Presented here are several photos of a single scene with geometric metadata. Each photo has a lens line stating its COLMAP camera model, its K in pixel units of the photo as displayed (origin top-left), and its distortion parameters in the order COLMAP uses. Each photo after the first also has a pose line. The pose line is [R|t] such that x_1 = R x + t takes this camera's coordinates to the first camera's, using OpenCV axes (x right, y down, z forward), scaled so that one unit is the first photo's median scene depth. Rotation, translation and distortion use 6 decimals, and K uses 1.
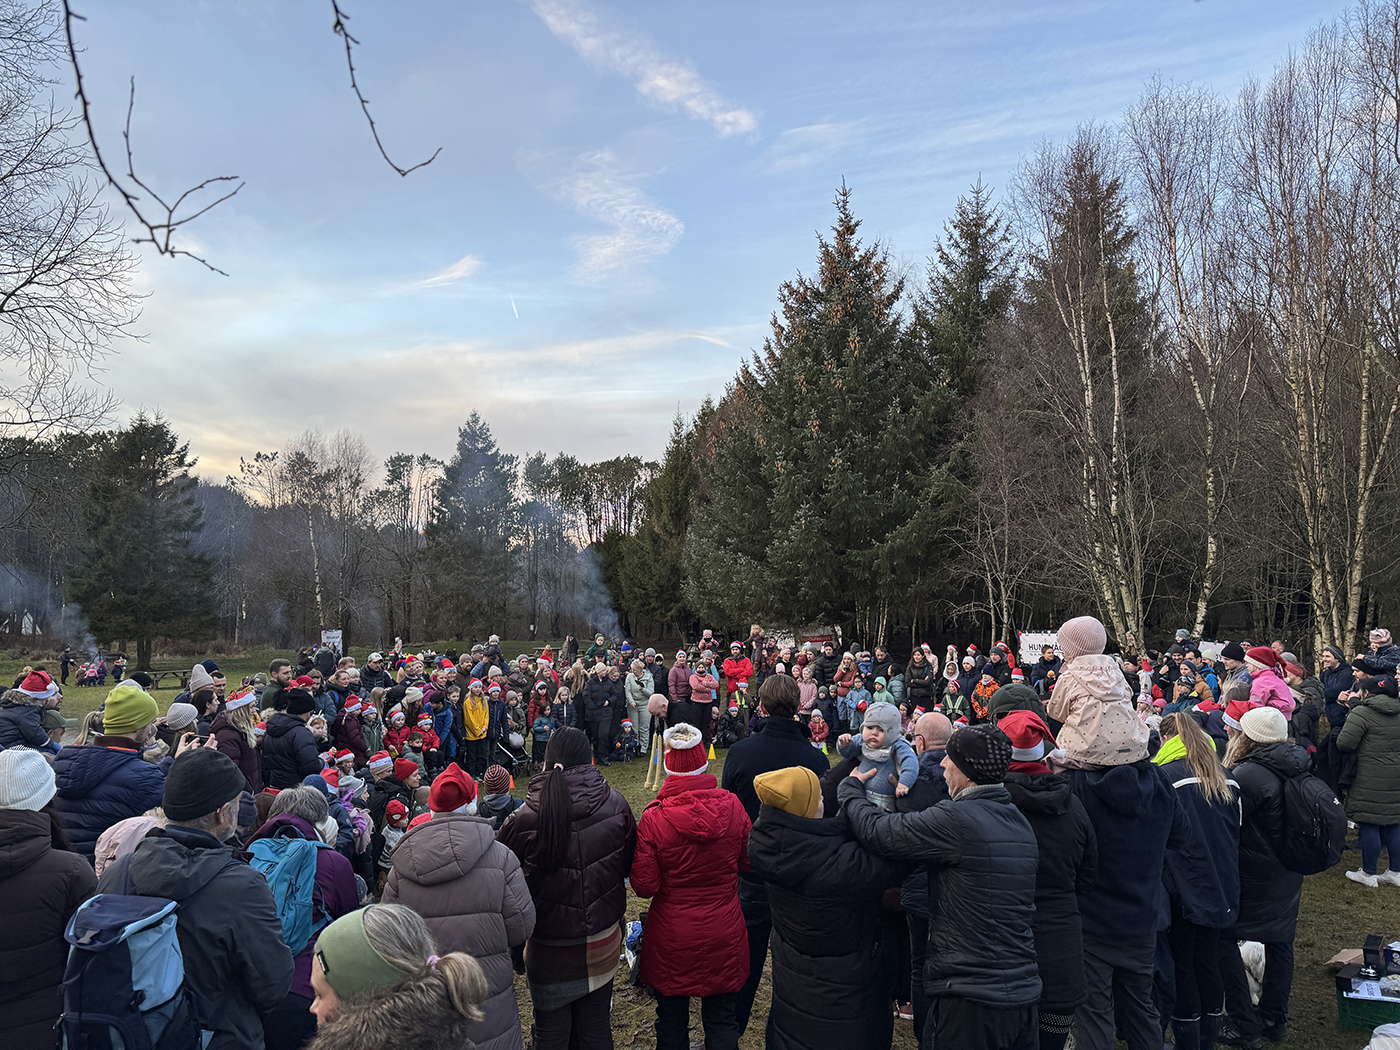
lens RADIAL K [[986.7, 0, 700.1], [0, 986.7, 516.7], [0, 0, 1]] dist [0.076754, -0.069285]
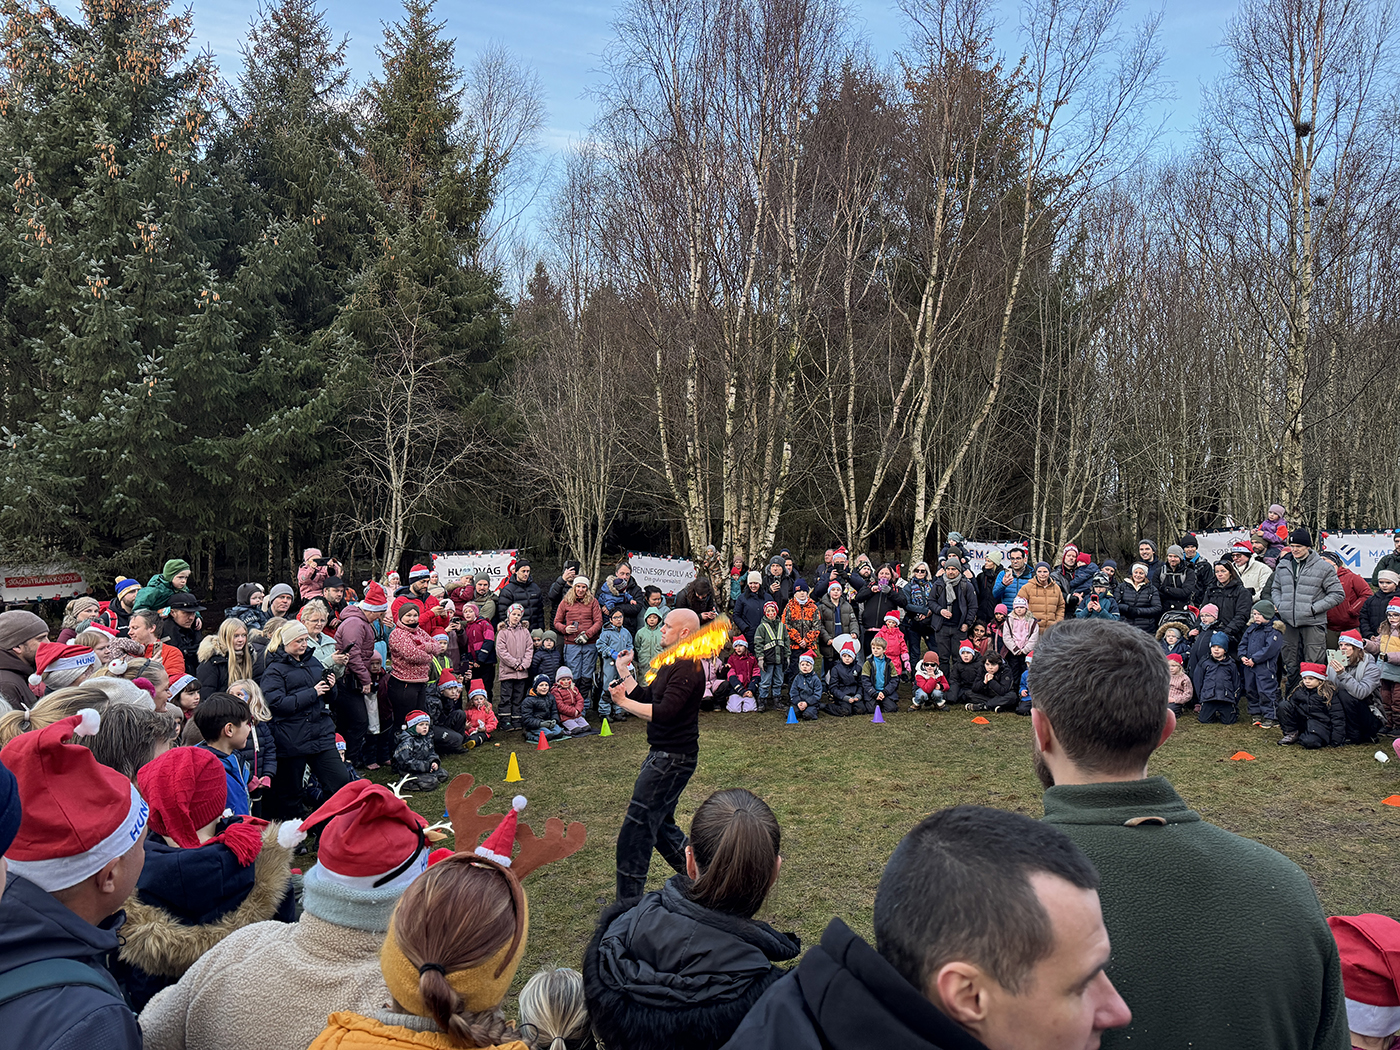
lens RADIAL K [[986.7, 0, 698.5], [0, 986.7, 509.9], [0, 0, 1]] dist [0.076754, -0.069285]
pose [[0.564915, 0.020121, 0.824904, -0.156333], [-0.064730, 0.997702, 0.019993, 0.035319], [-0.822606, -0.064691, 0.564920, 0.263382]]
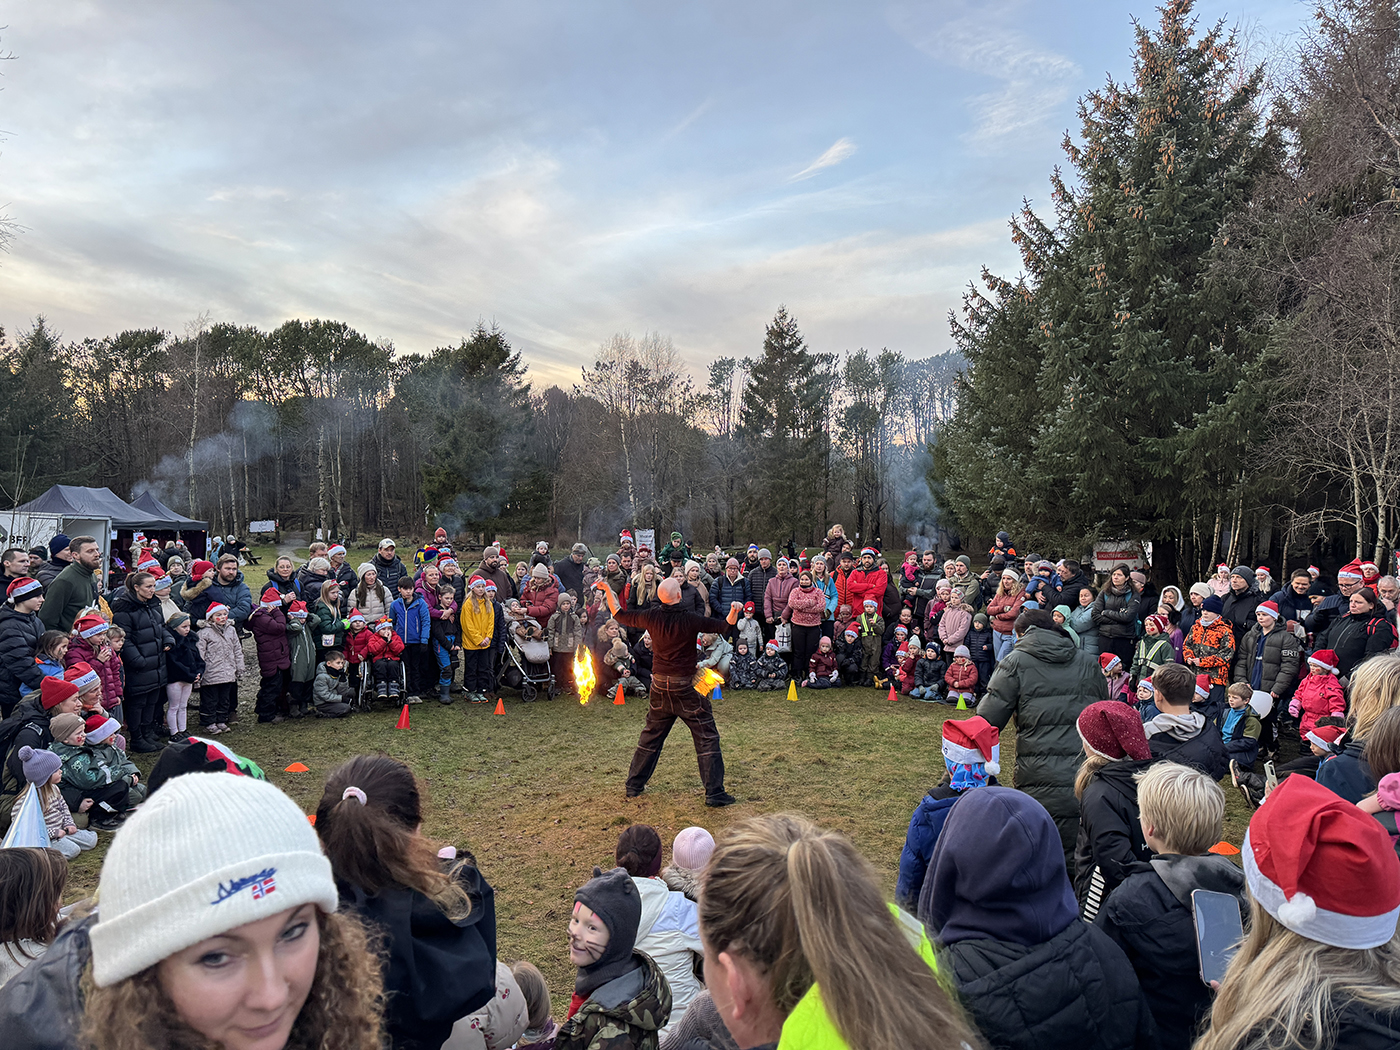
lens RADIAL K [[986.7, 0, 682.9], [0, 986.7, 504.6], [0, 0, 1]] dist [0.076754, -0.069285]
pose [[0.924377, 0.019043, -0.381006, 0.088985], [0.010728, 0.997061, 0.075861, 0.017553], [0.381330, -0.074211, 0.921455, 0.125477]]
